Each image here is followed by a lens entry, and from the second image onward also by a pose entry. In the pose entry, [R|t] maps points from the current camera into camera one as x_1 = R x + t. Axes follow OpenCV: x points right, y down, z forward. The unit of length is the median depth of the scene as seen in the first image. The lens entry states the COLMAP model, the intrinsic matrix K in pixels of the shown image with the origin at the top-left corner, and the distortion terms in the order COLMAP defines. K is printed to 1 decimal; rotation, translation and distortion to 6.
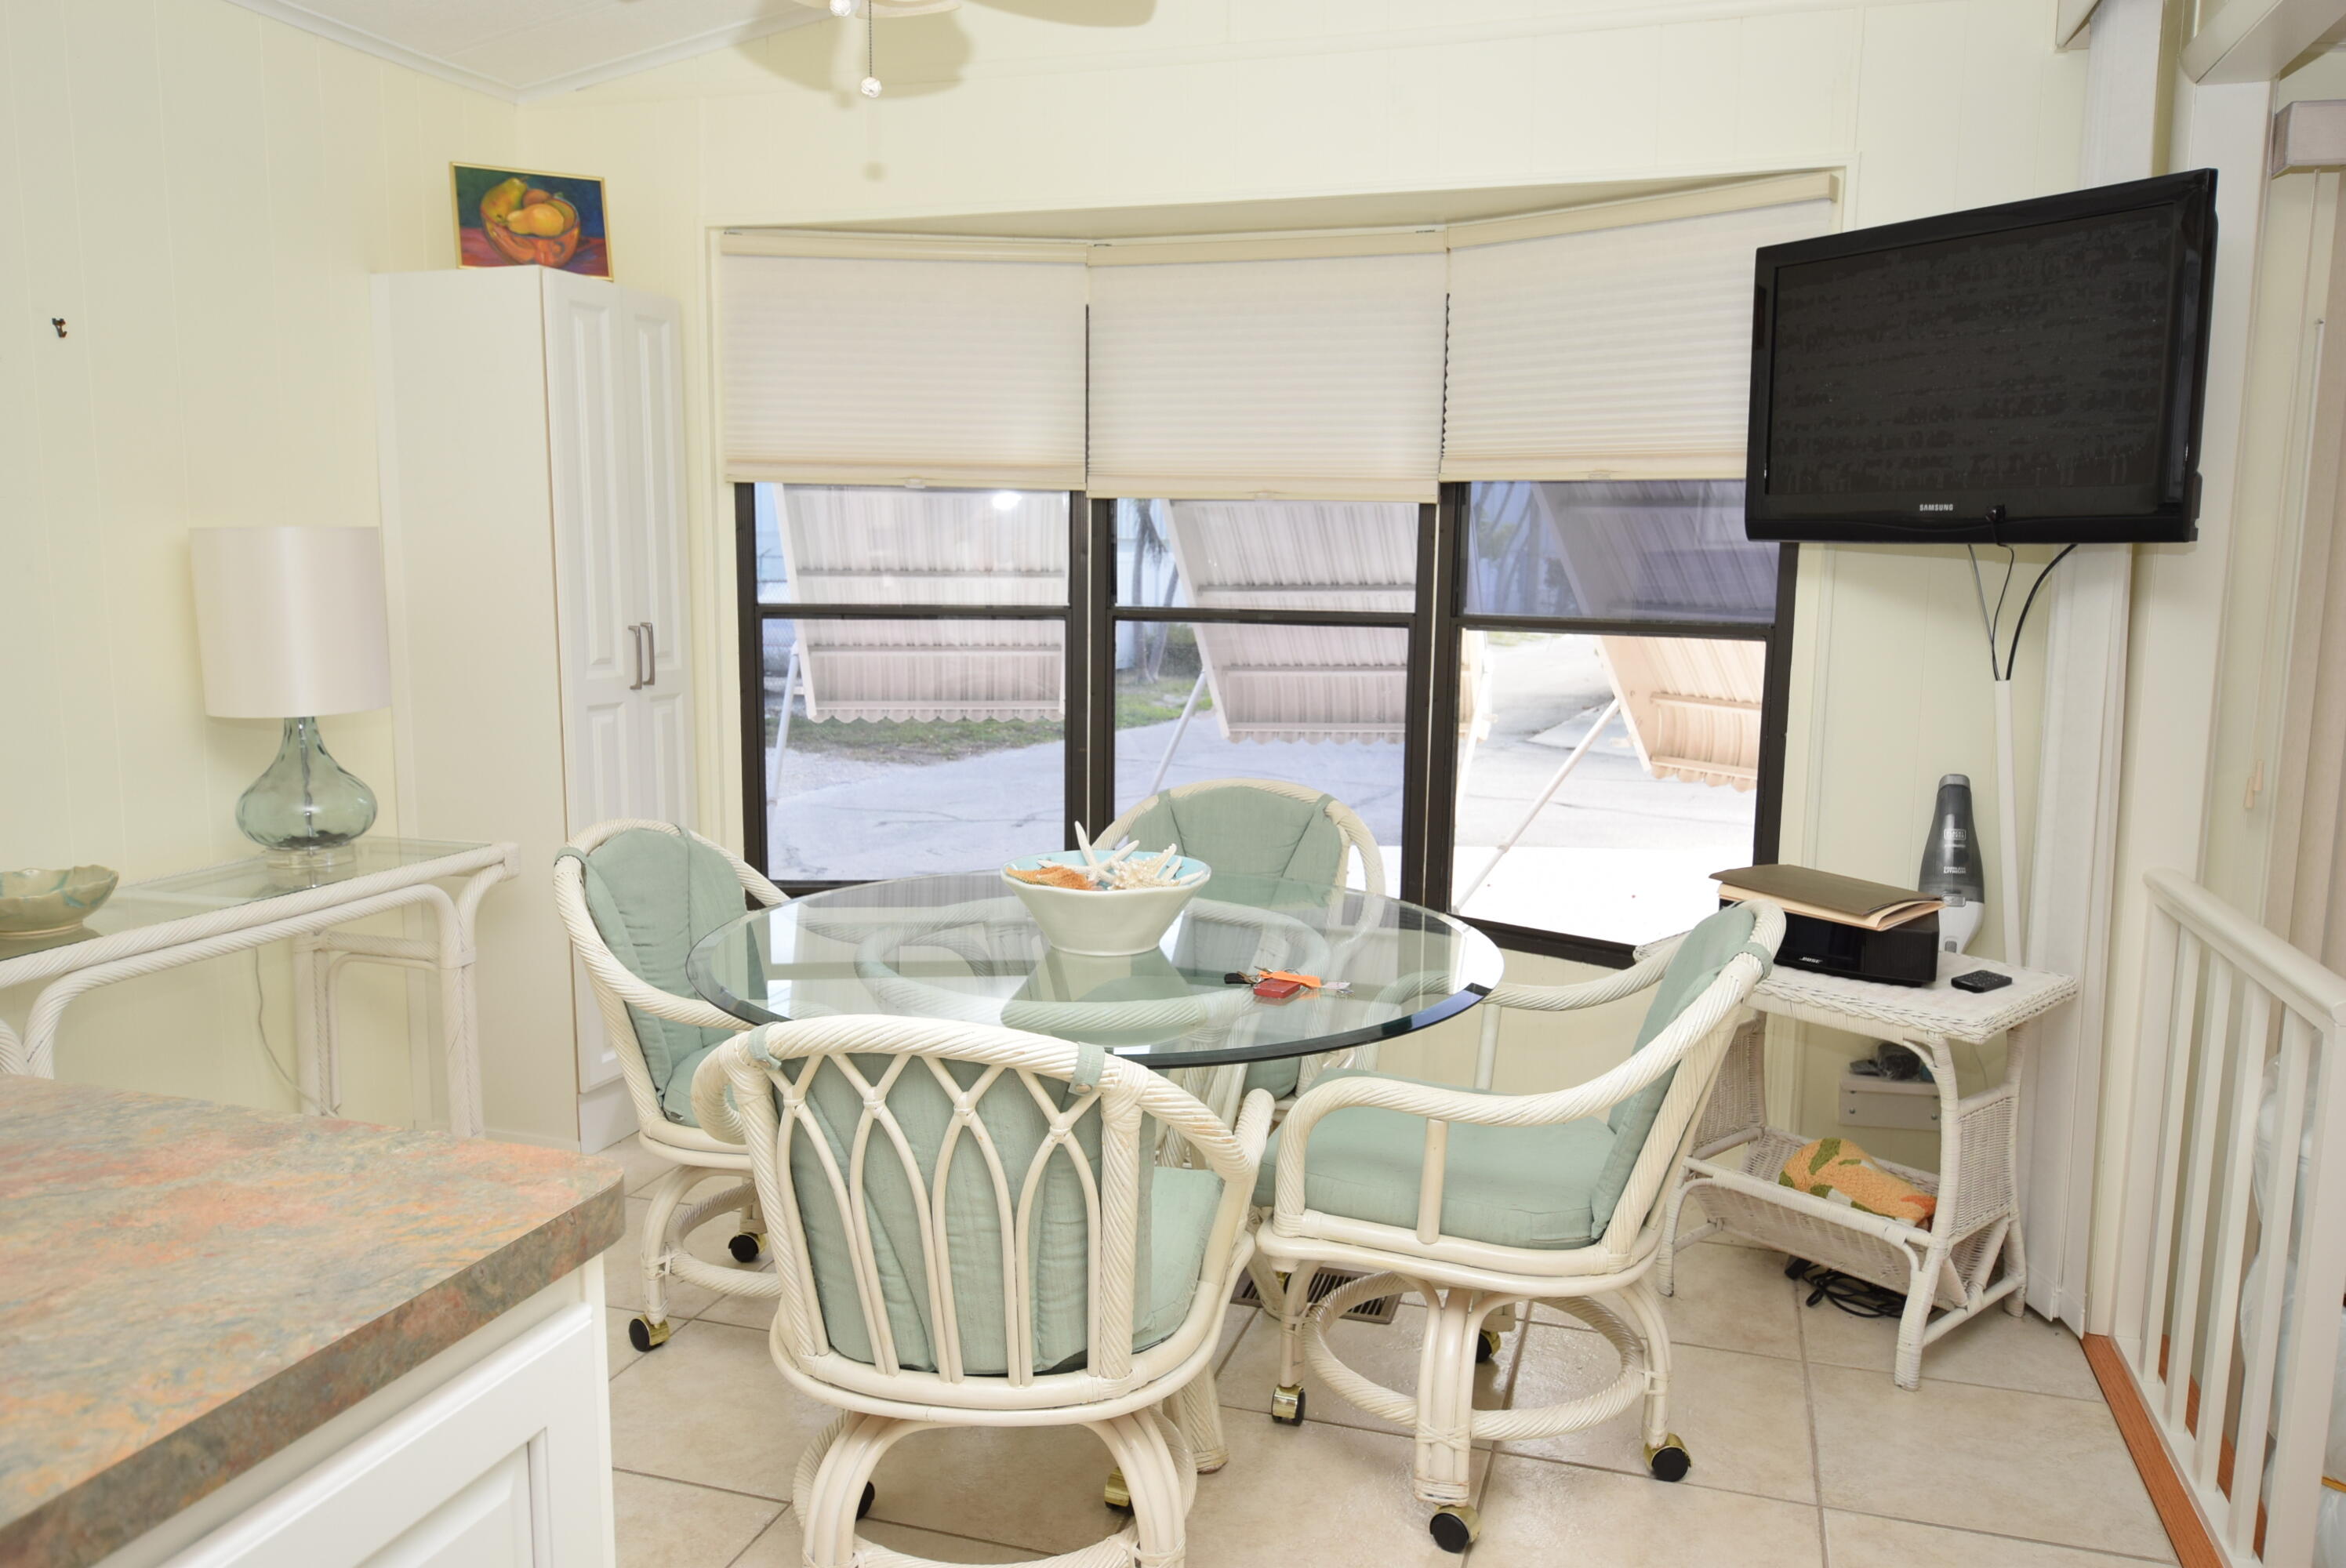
lens RADIAL K [[1725.7, 0, 1182.7], [0, 1725.7, 785.4], [0, 0, 1]] dist [-0.000303, 0.005011]
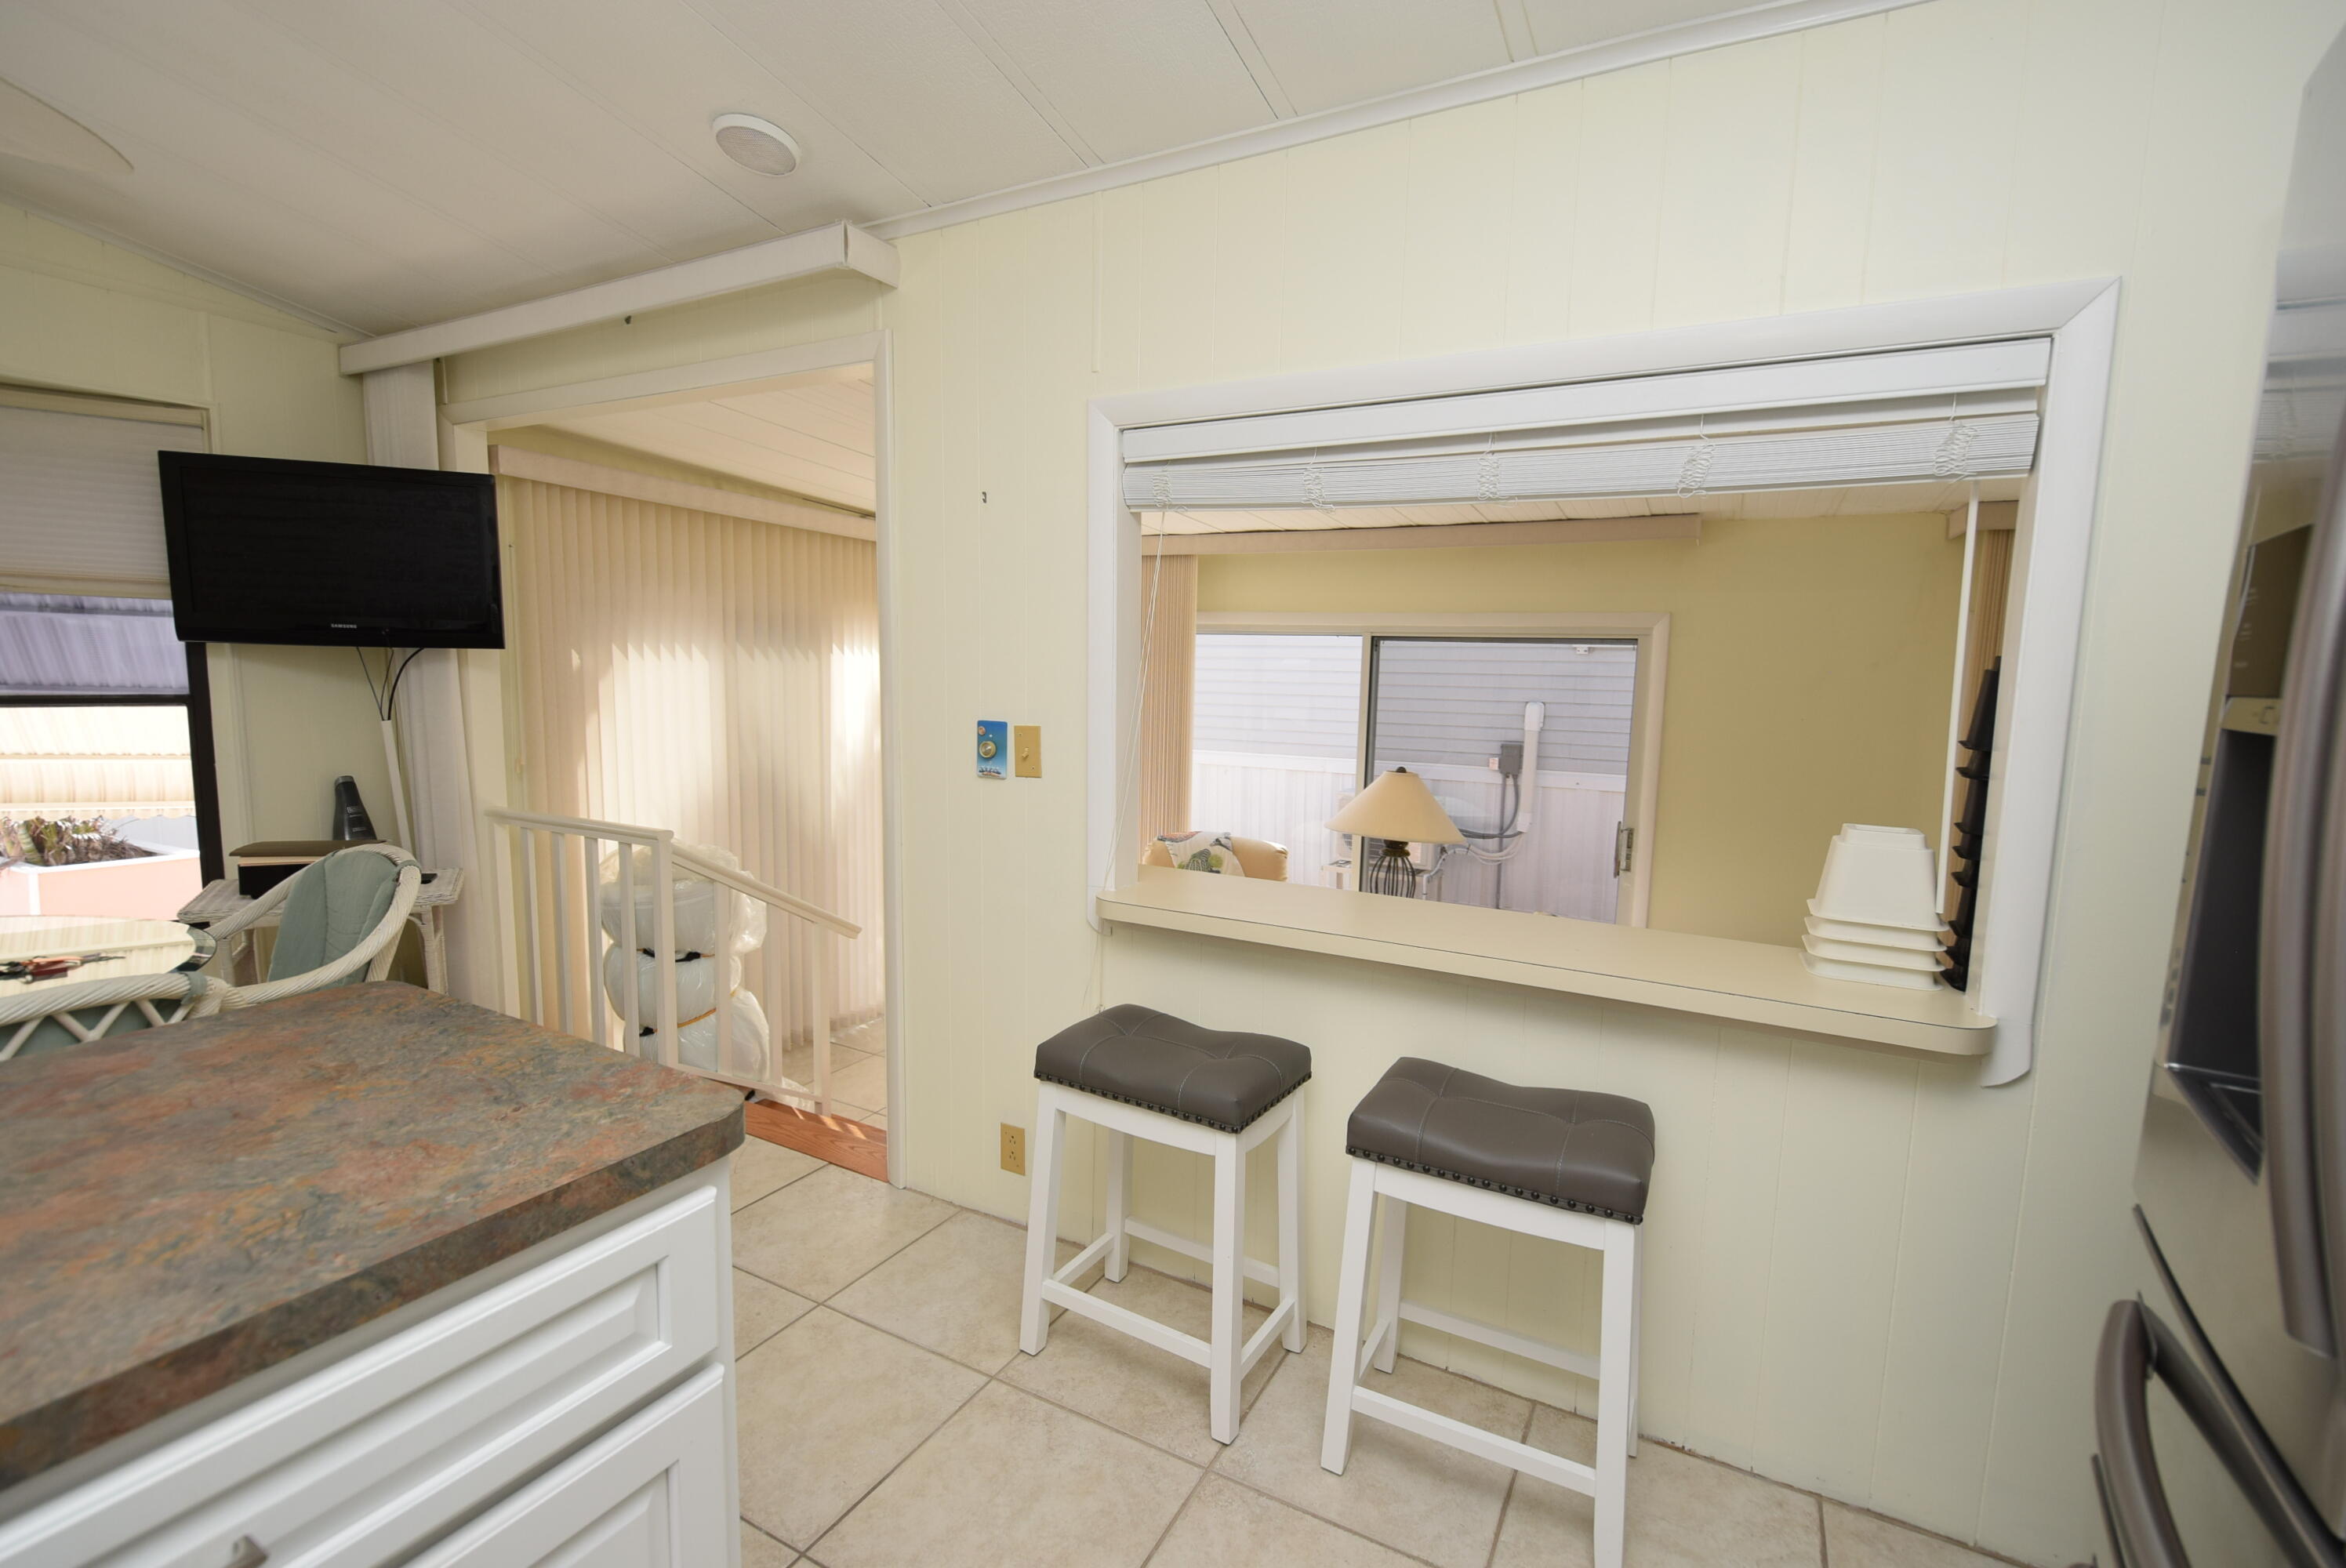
lens RADIAL K [[1033.6, 0, 1191.7], [0, 1033.6, 783.3], [0, 0, 1]] dist [0.003596, -0.004681]
pose [[0.185890, -0.116167, 0.975679, -0.451148], [0.110208, 0.989186, 0.096778, -0.005583], [-0.976370, 0.089538, 0.196682, -0.055967]]
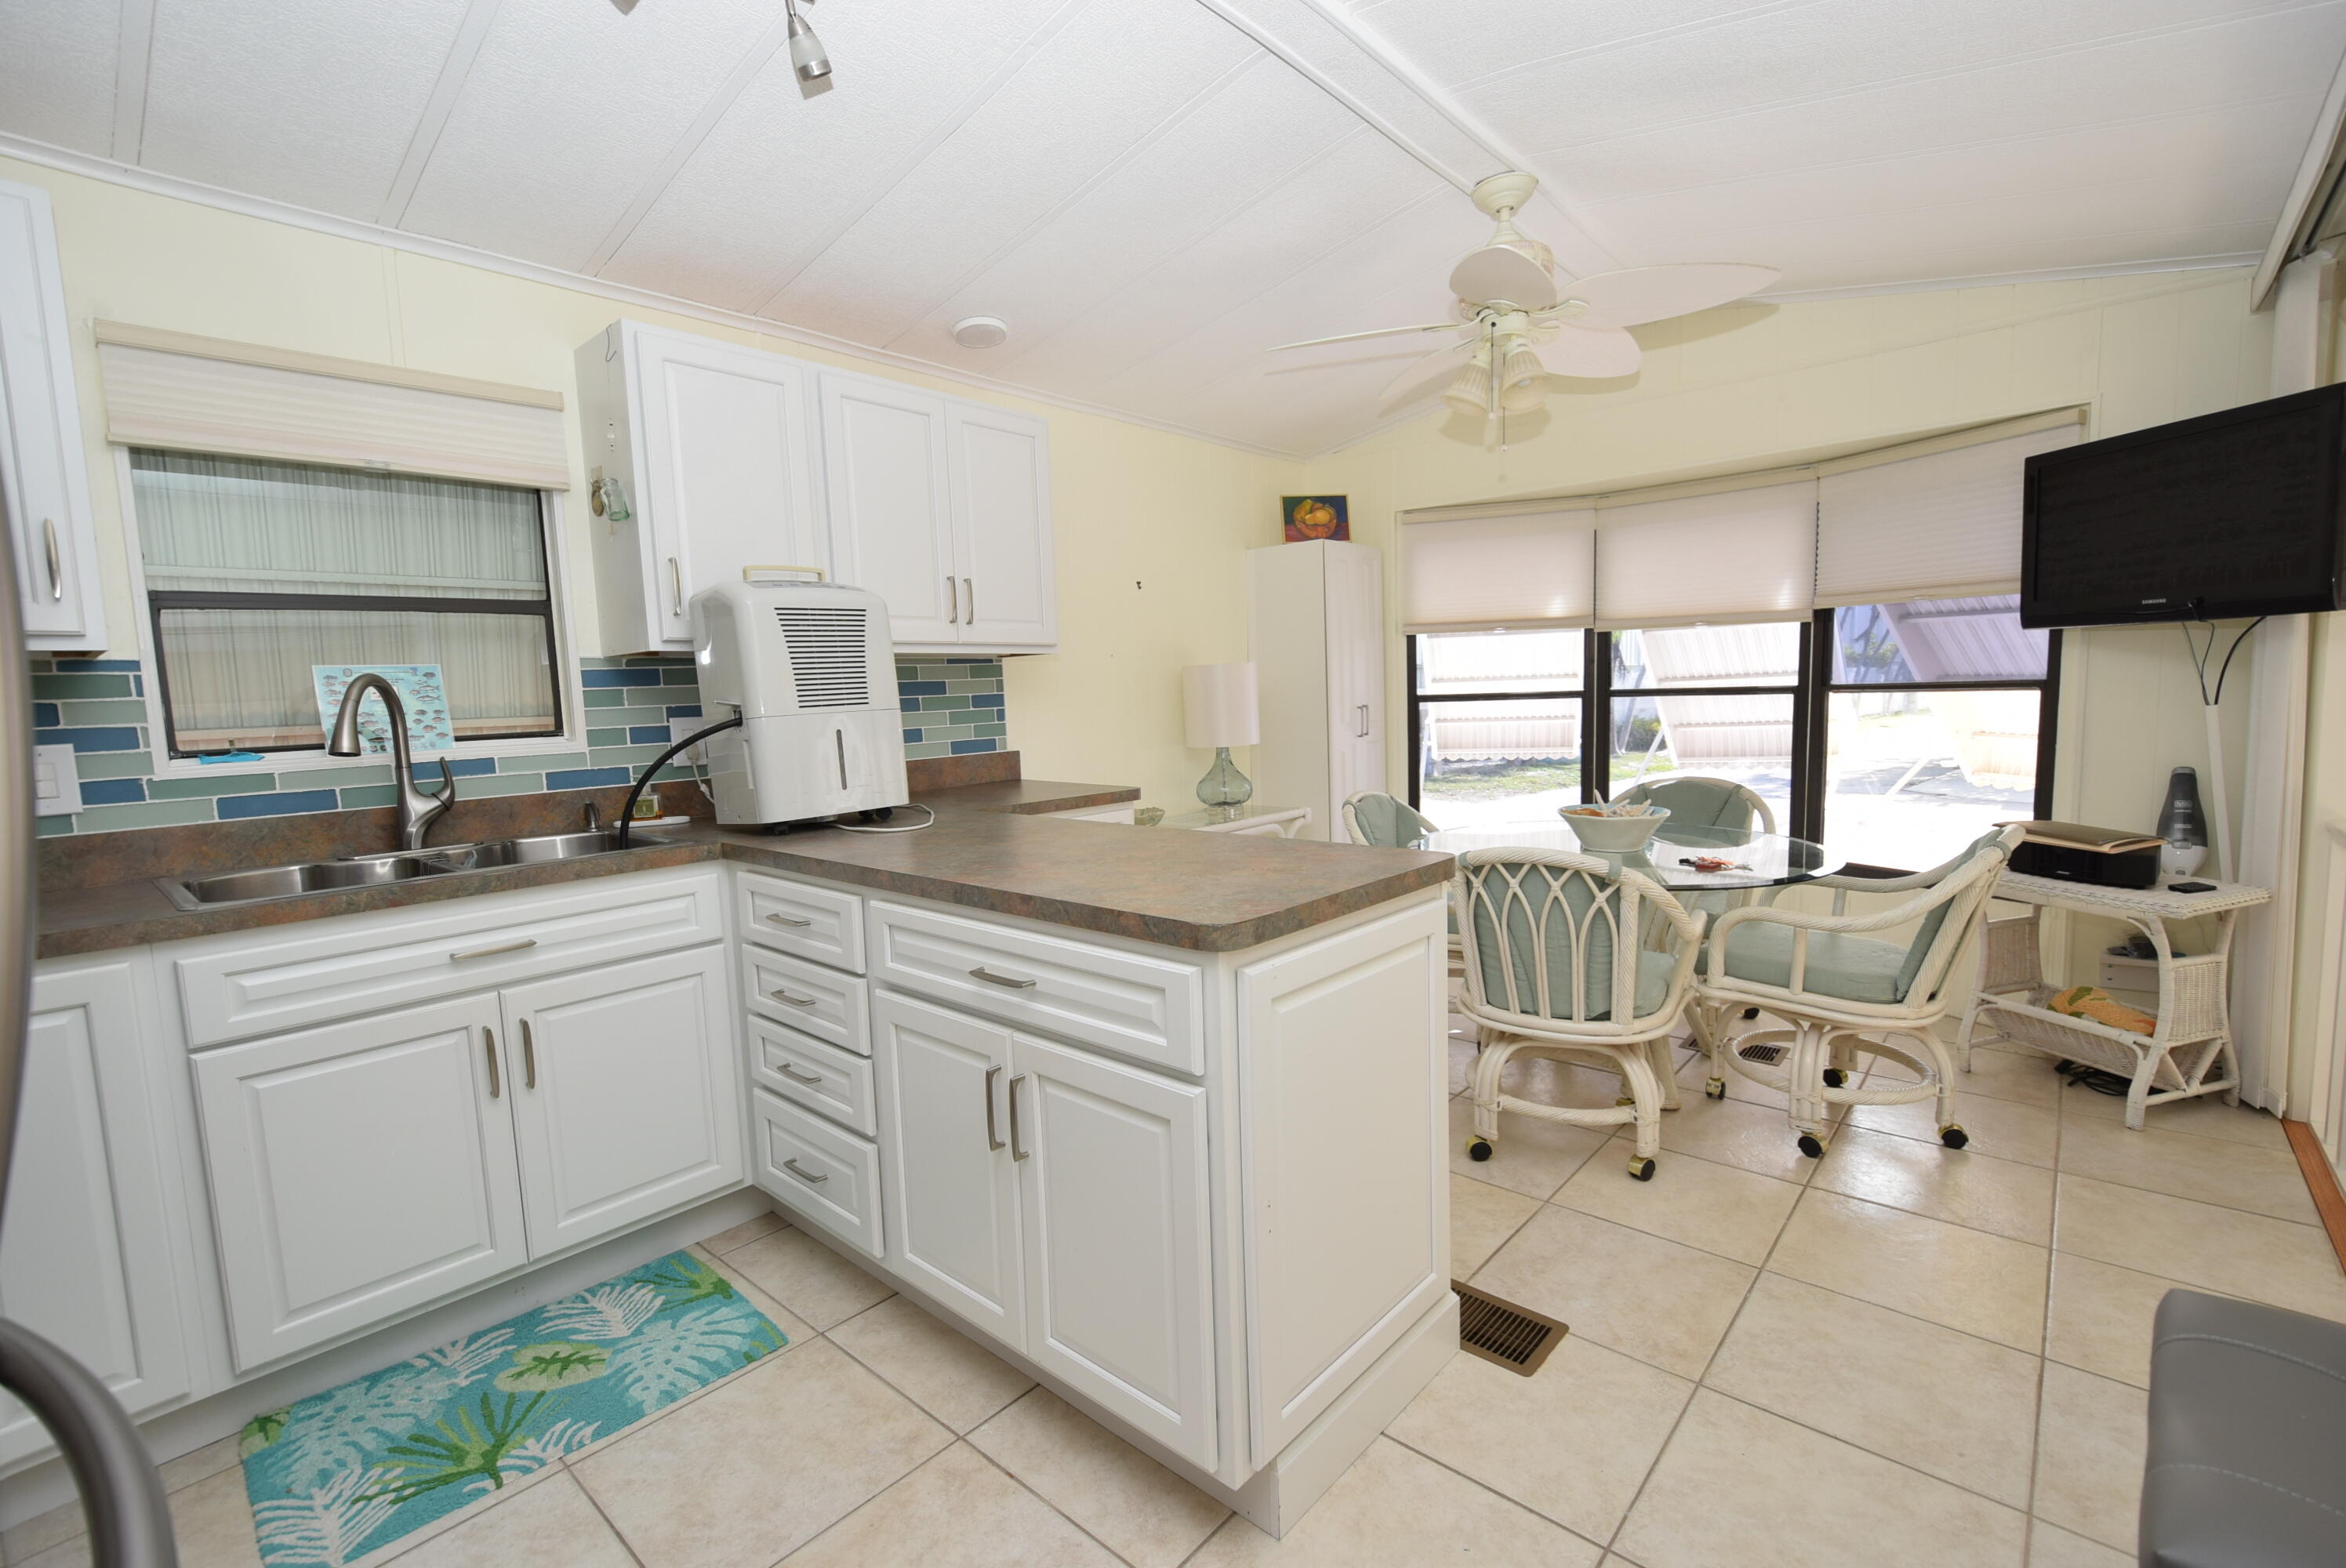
lens RADIAL K [[1033.6, 0, 1175.3], [0, 1033.6, 789.1], [0, 0, 1]] dist [0.003596, -0.004681]
pose [[0.911856, -0.000211, -0.410509, -0.013312], [-0.013883, 0.999412, -0.031352, 0.061251], [0.410274, 0.034287, 0.911317, -0.273952]]
